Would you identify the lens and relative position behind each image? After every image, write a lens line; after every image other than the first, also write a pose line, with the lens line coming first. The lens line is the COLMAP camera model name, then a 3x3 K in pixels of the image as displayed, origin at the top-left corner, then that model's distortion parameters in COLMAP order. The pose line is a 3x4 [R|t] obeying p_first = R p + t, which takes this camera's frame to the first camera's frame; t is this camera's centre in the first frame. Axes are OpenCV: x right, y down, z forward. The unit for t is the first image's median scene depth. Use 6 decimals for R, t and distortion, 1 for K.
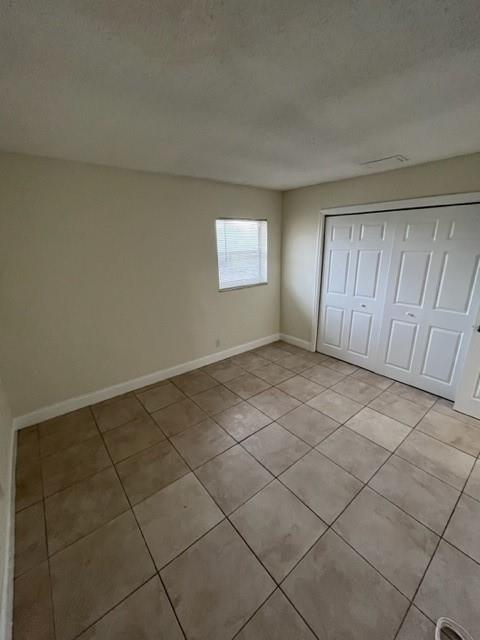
lens RADIAL K [[259.4, 0, 242.1], [0, 259.4, 319.3], [0, 0, 1]] dist [-0.002369, 0.000229]
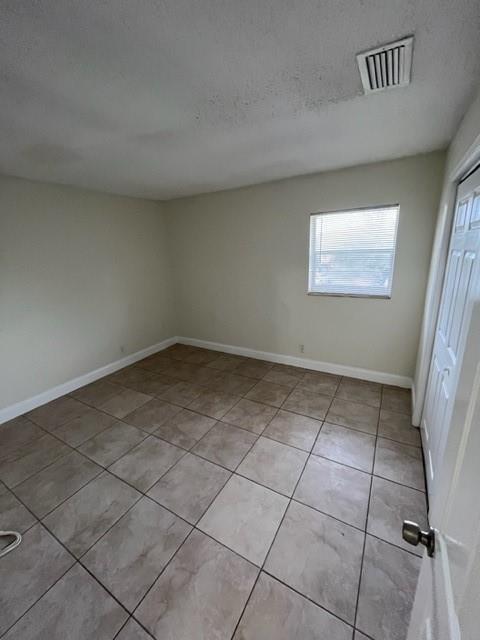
lens RADIAL K [[259.4, 0, 241.2], [0, 259.4, 319.3], [0, 0, 1]] dist [-0.002369, 0.000229]
pose [[0.351582, 0.248094, -0.902685, 0.726475], [-0.233505, 0.957008, 0.172077, -0.133131], [0.906568, 0.150282, 0.394399, 0.466876]]
